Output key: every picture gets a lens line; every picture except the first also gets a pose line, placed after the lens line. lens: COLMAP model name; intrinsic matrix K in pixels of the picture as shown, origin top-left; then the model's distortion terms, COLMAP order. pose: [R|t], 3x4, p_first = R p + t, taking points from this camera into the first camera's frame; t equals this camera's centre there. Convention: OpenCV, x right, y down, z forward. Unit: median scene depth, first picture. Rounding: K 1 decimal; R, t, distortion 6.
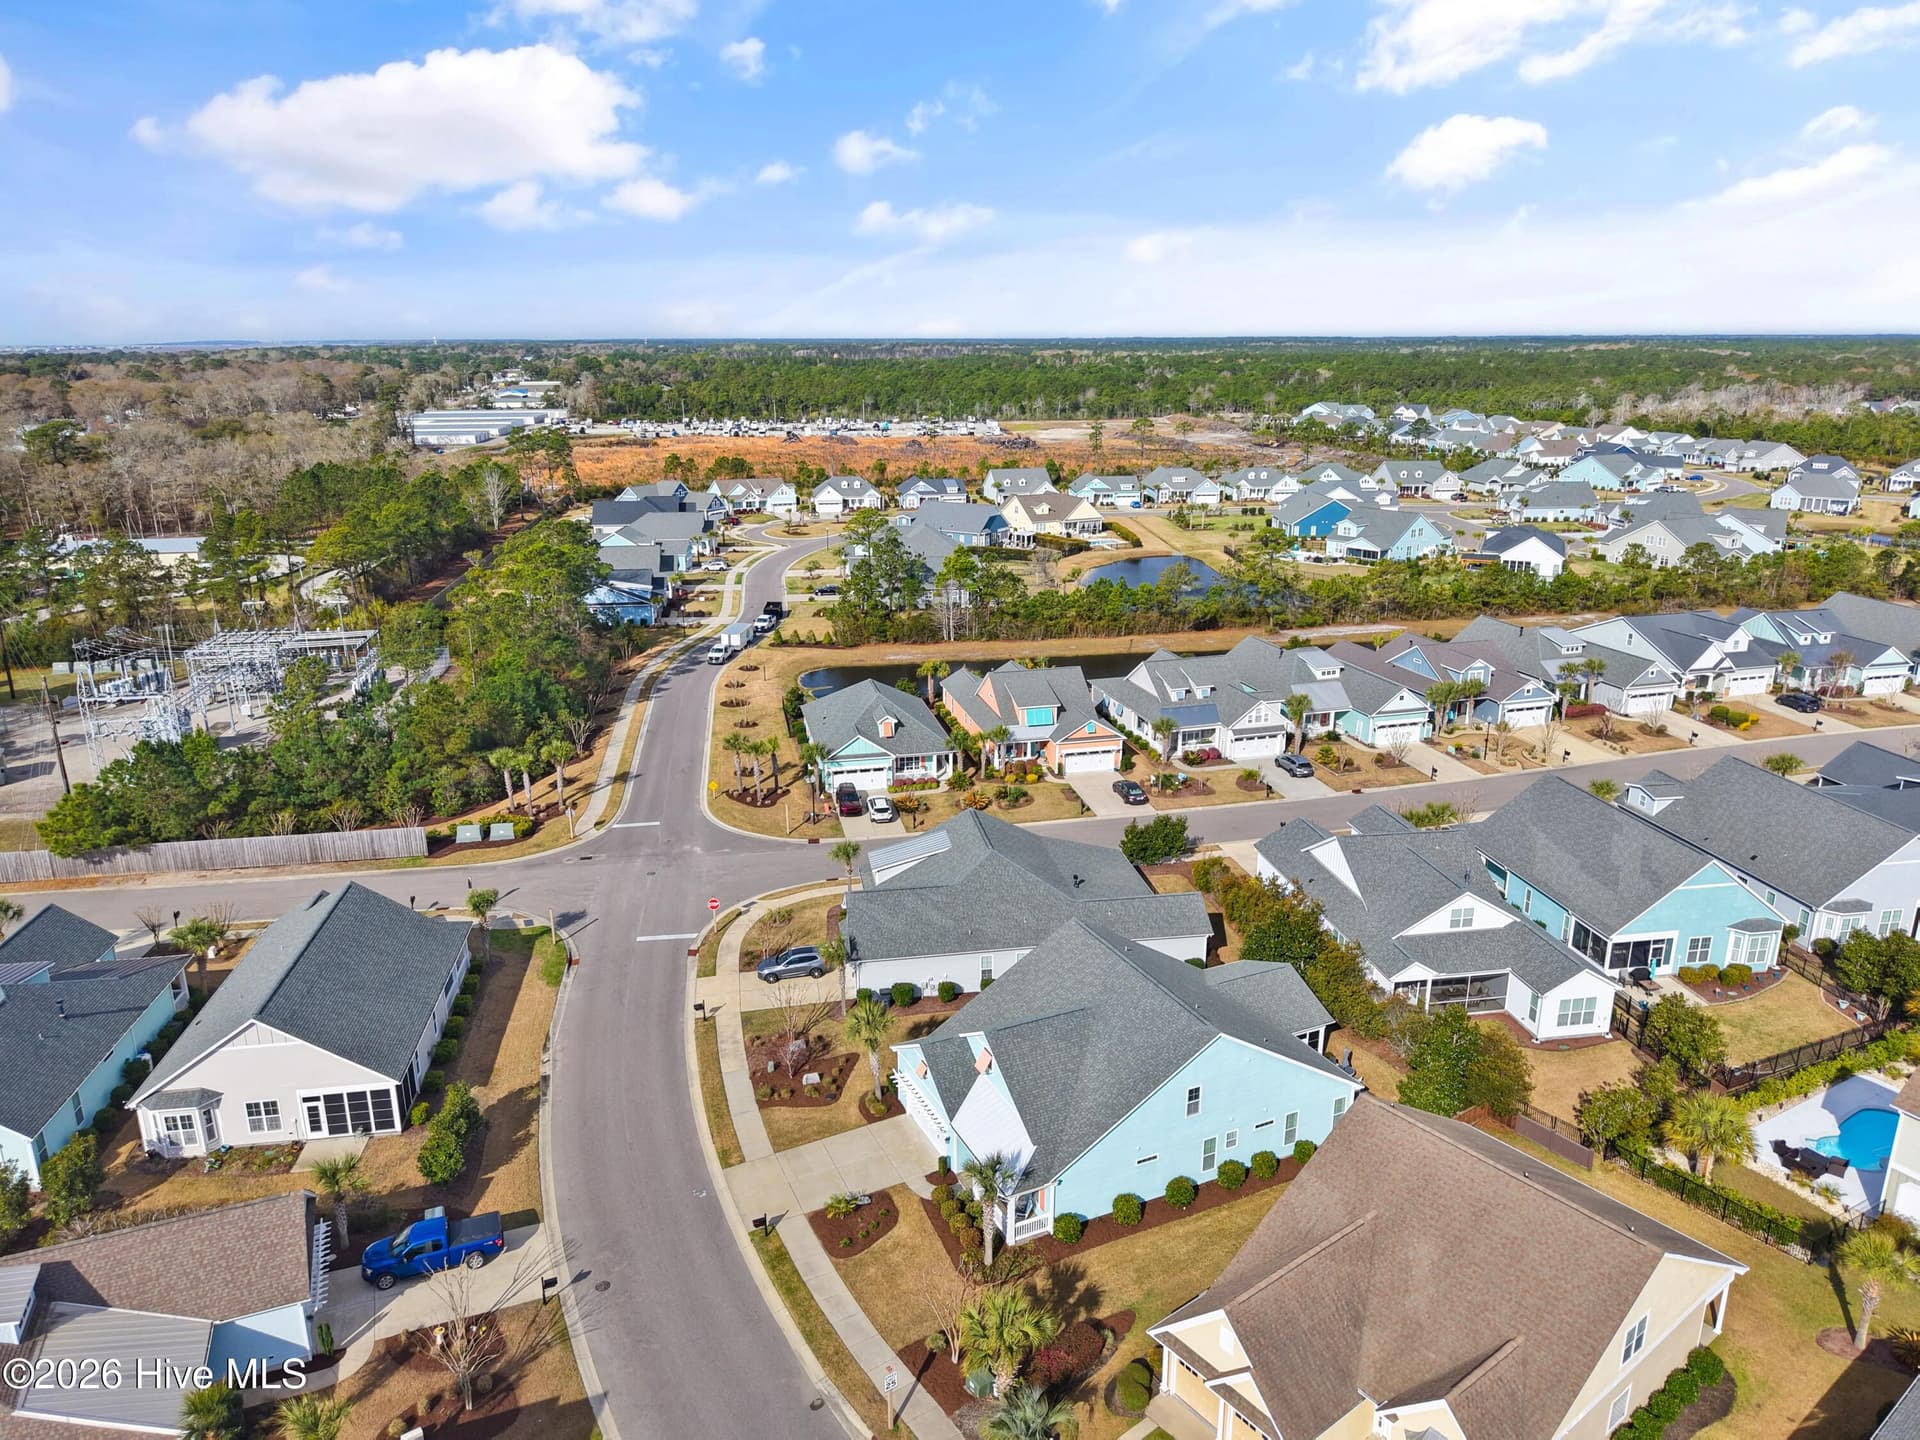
lens RADIAL K [[1290.3, 0, 959.0], [0, 1290.3, 722.0], [0, 0, 1]] dist [0.032859, -0.022054]
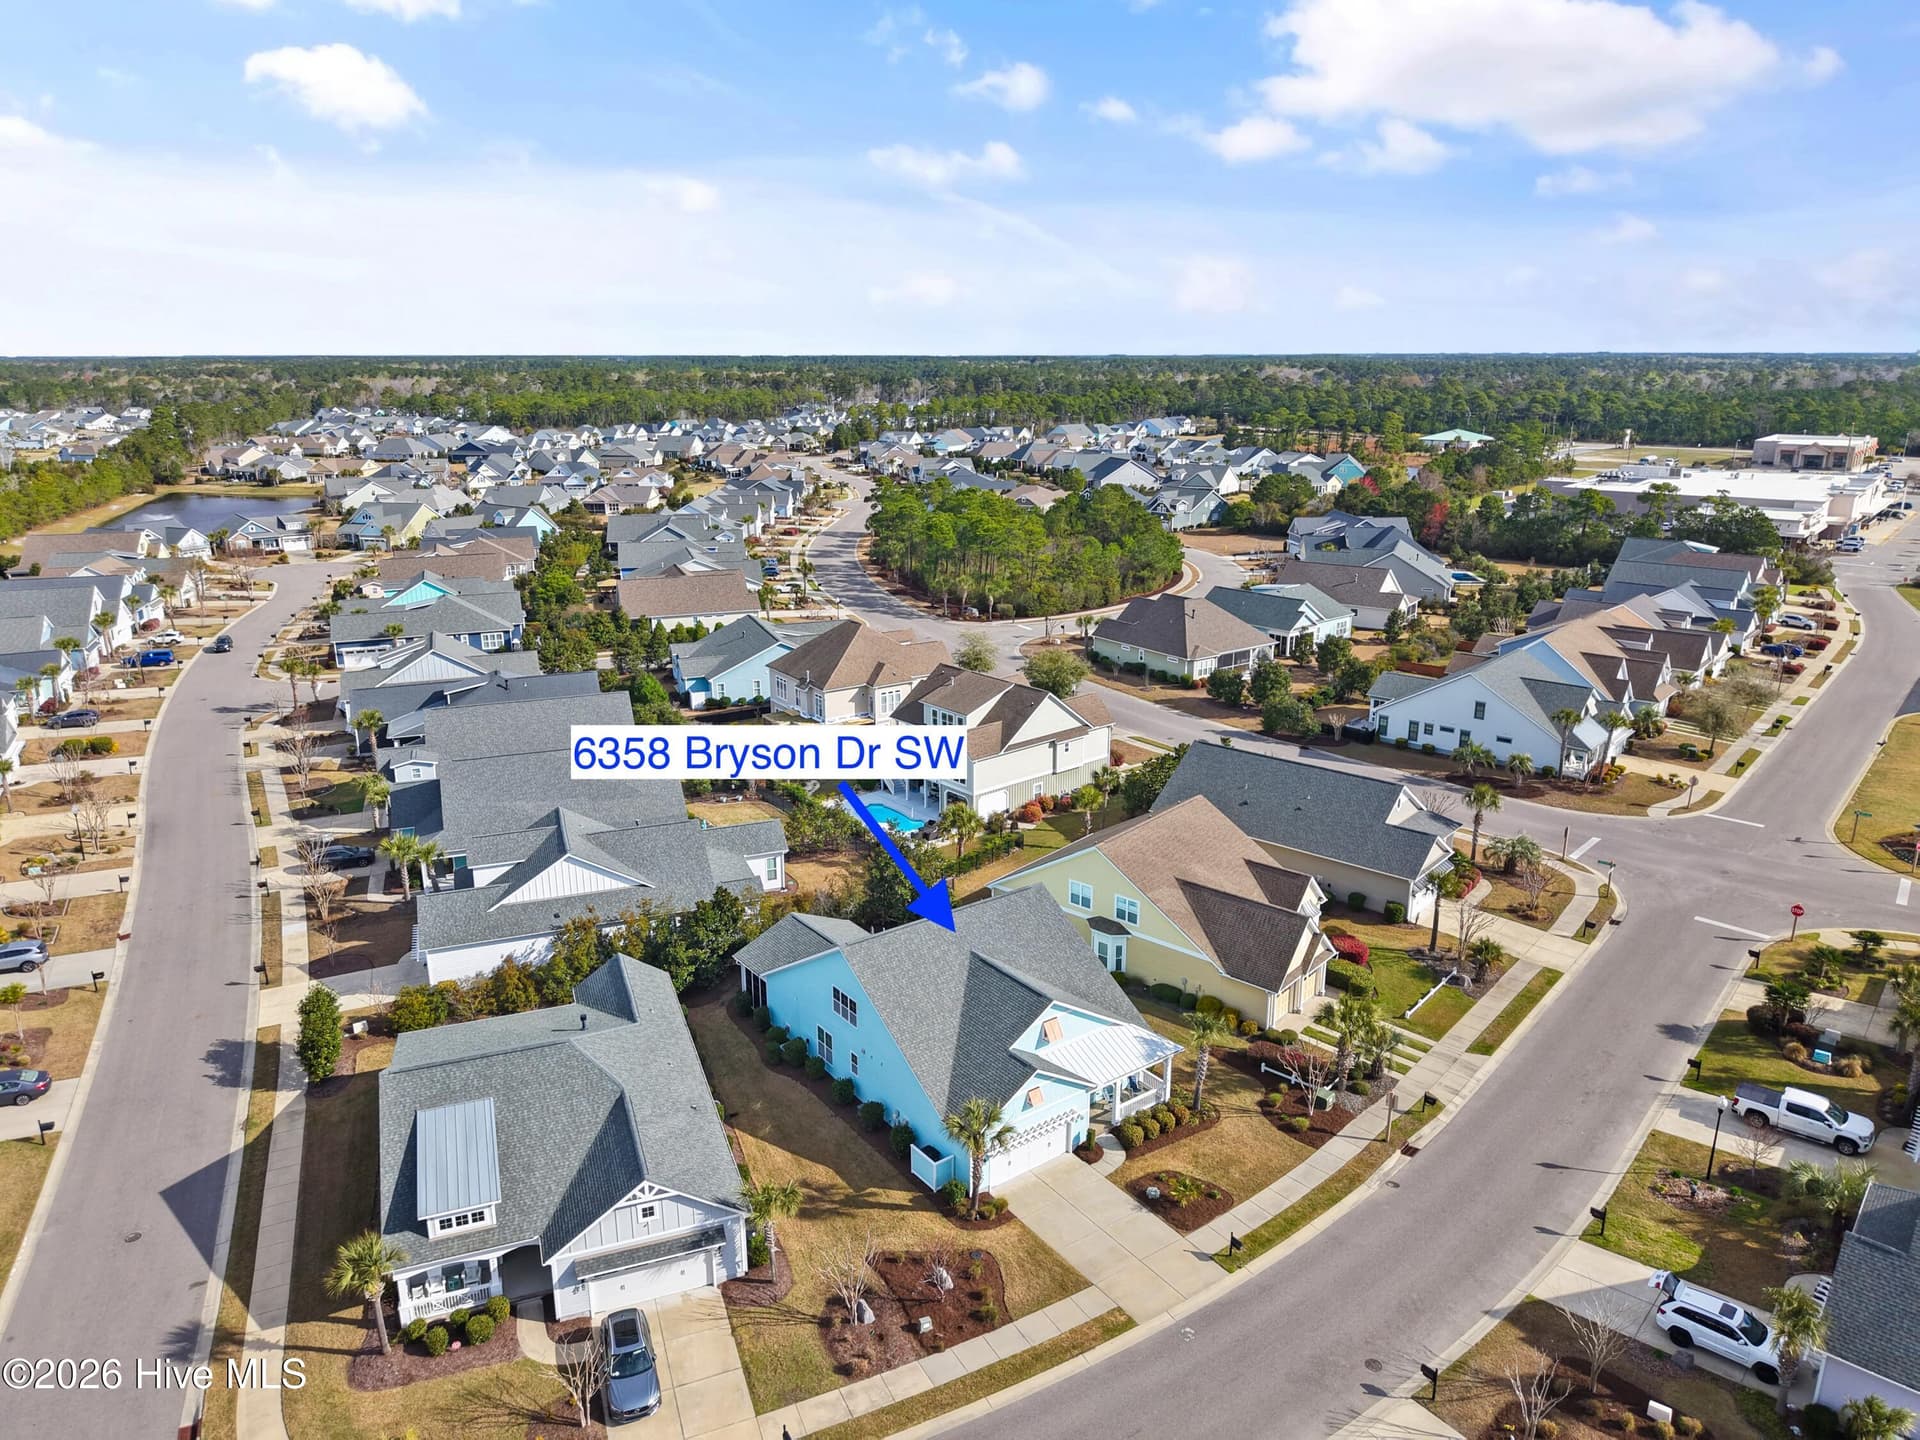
lens RADIAL K [[1290.3, 0, 965.1], [0, 1290.3, 718.3], [0, 0, 1]] dist [0.032859, -0.022054]
pose [[-0.203472, -0.266630, 0.942076, -0.427772], [0.283401, 0.904975, 0.317339, -0.147454], [-0.937168, 0.331555, -0.108574, 0.555107]]
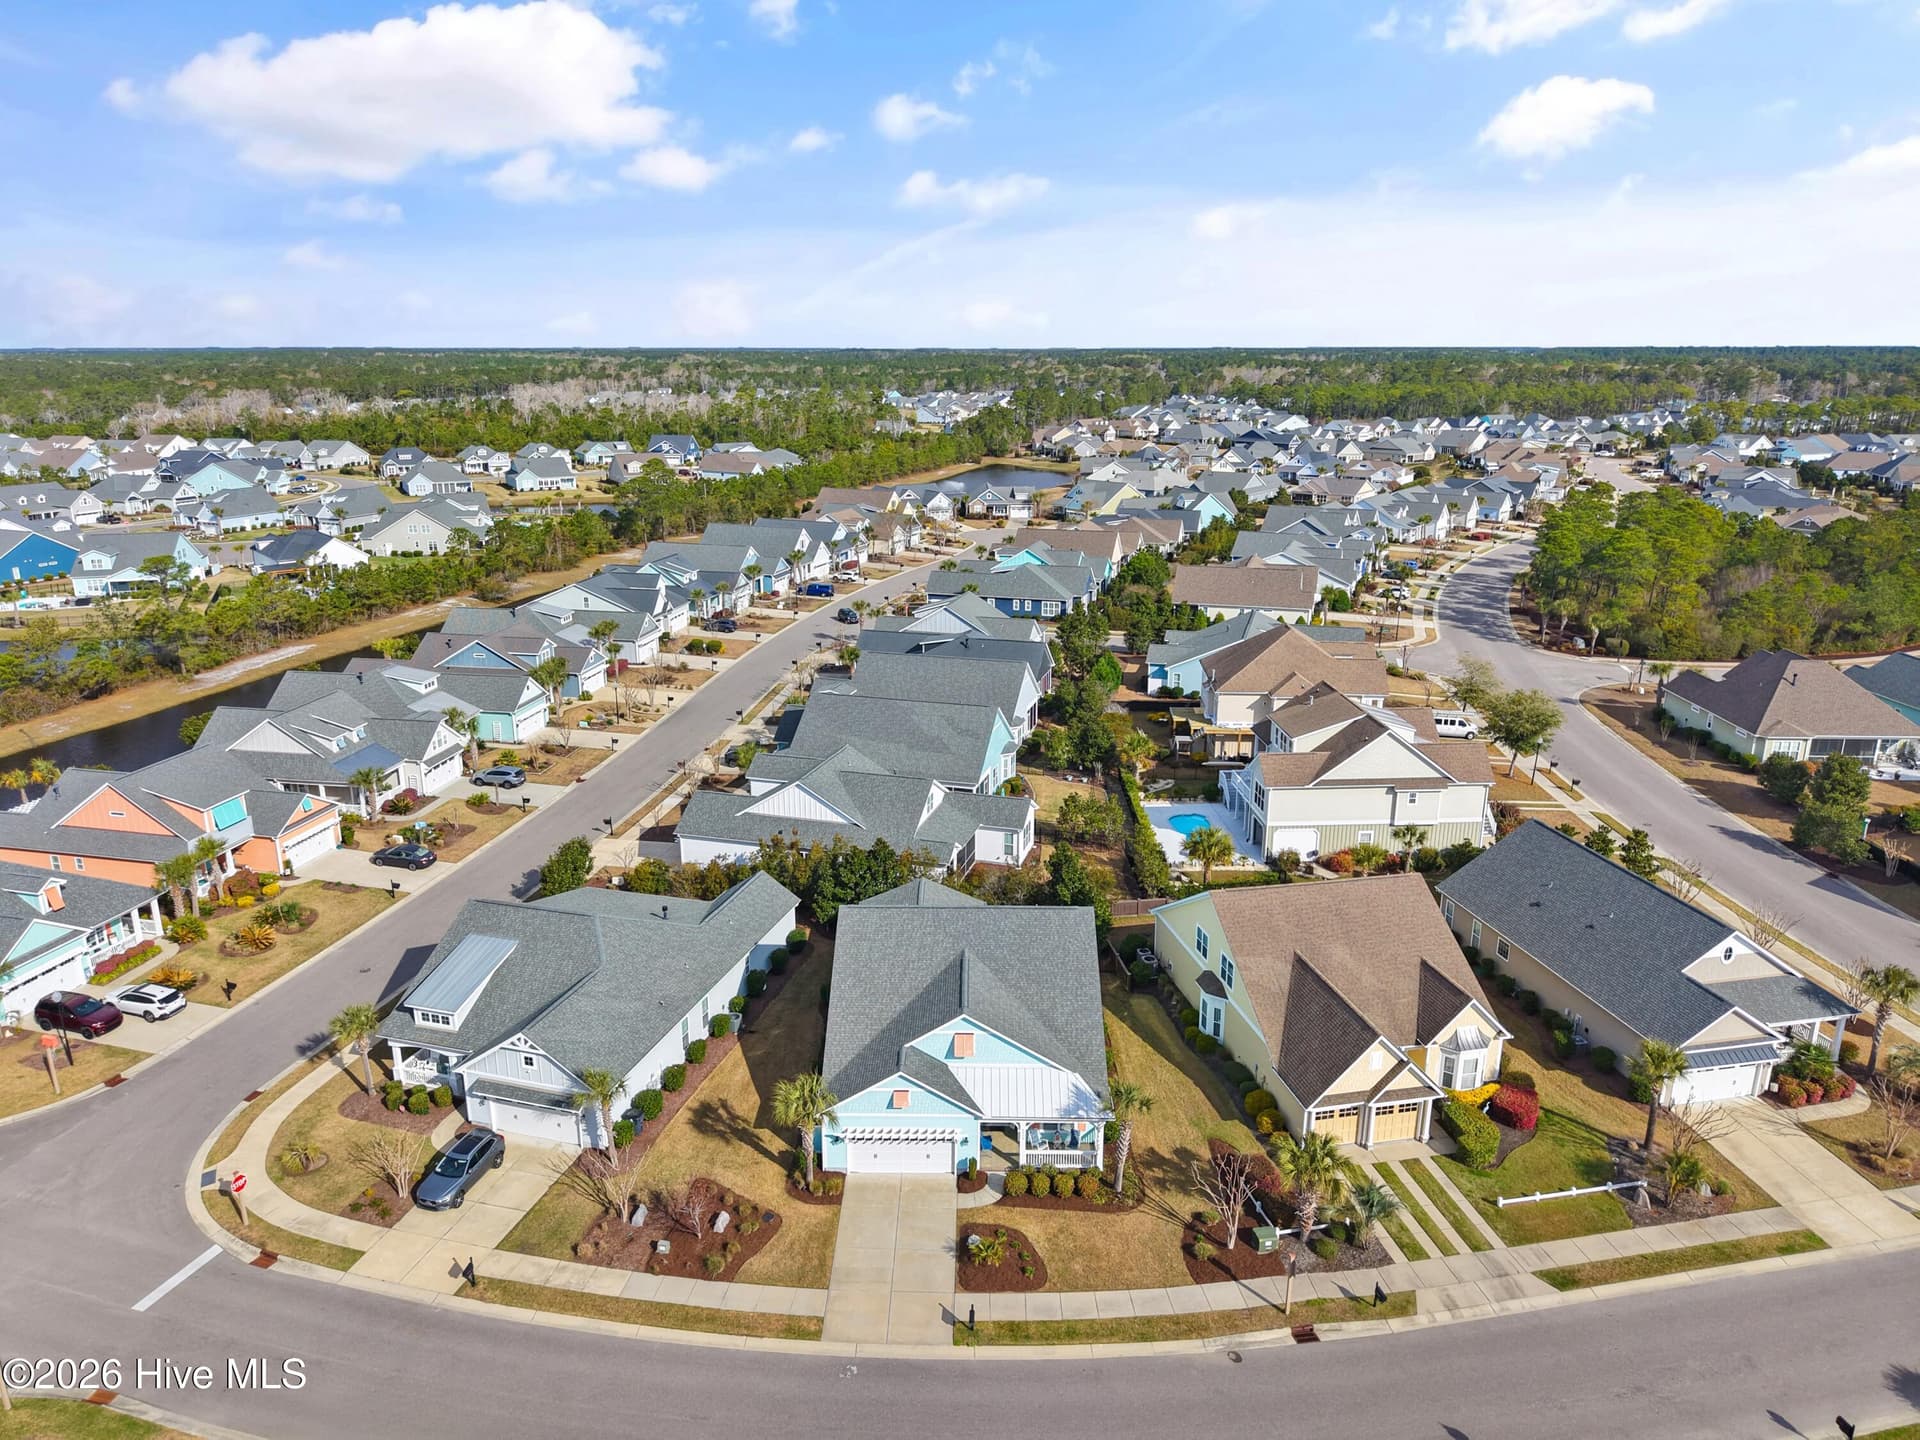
lens RADIAL K [[1290.3, 0, 956.3], [0, 1290.3, 716.0], [0, 0, 1]] dist [0.032859, -0.022054]
pose [[0.439227, -0.248390, 0.863355, -0.380009], [0.260771, 0.954891, 0.142059, -0.054272], [-0.859697, 0.162741, 0.484187, 0.255734]]
